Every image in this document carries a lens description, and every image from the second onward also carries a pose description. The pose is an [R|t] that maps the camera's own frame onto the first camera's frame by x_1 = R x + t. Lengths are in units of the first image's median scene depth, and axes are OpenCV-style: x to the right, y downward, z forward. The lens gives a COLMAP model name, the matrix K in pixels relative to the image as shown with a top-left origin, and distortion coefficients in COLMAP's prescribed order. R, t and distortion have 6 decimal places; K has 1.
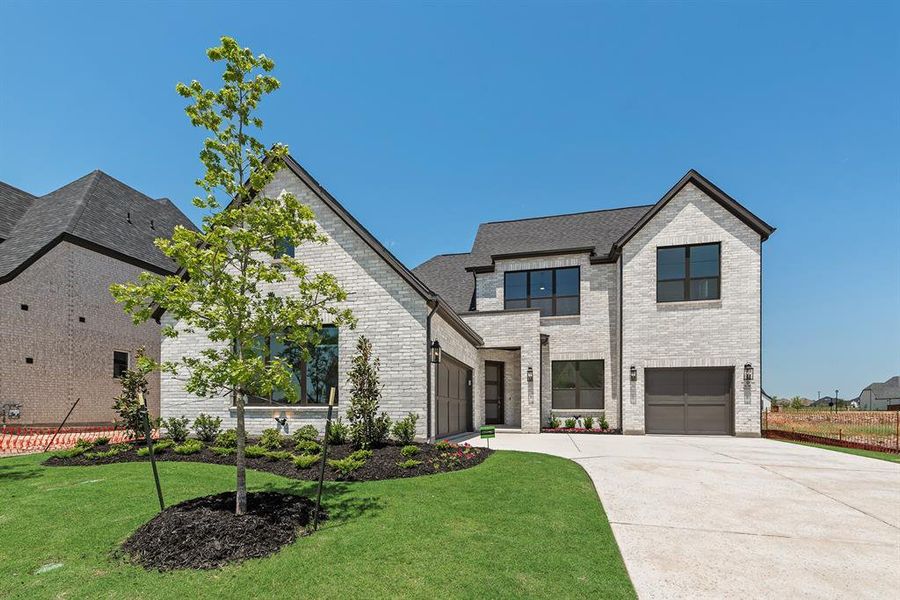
lens RADIAL K [[357.4, 0, 450.0], [0, 357.4, 300.0], [0, 0, 1]] dist [-0.000690, 0.000084]
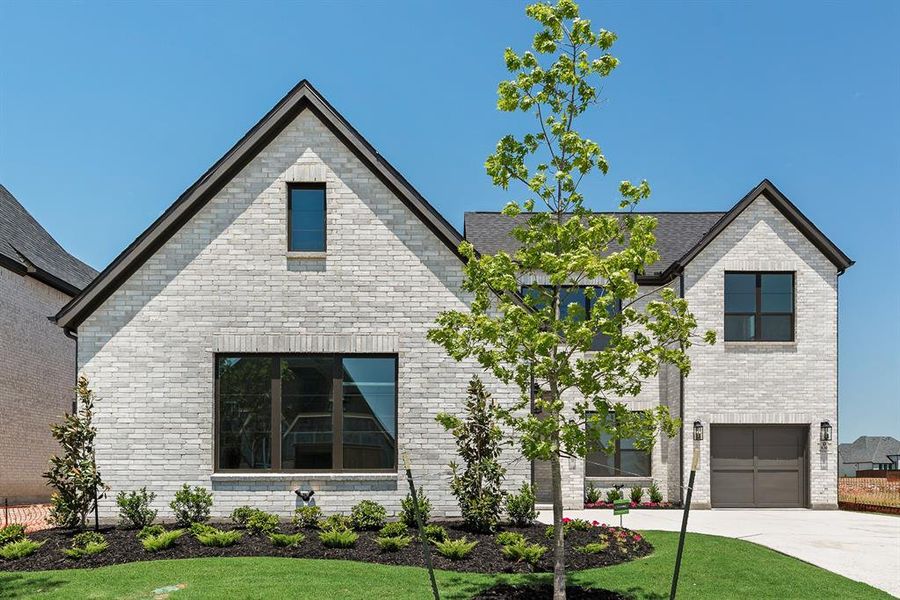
lens RADIAL K [[531.8, 0, 450.0], [0, 531.8, 300.0], [0, 0, 1]] dist [-0.005429, -0.001253]
pose [[0.974280, 0.069996, 0.214193, -0.282929], [-0.064699, 0.997403, -0.031651, -0.007095], [-0.215852, 0.016978, 0.976278, -0.021673]]
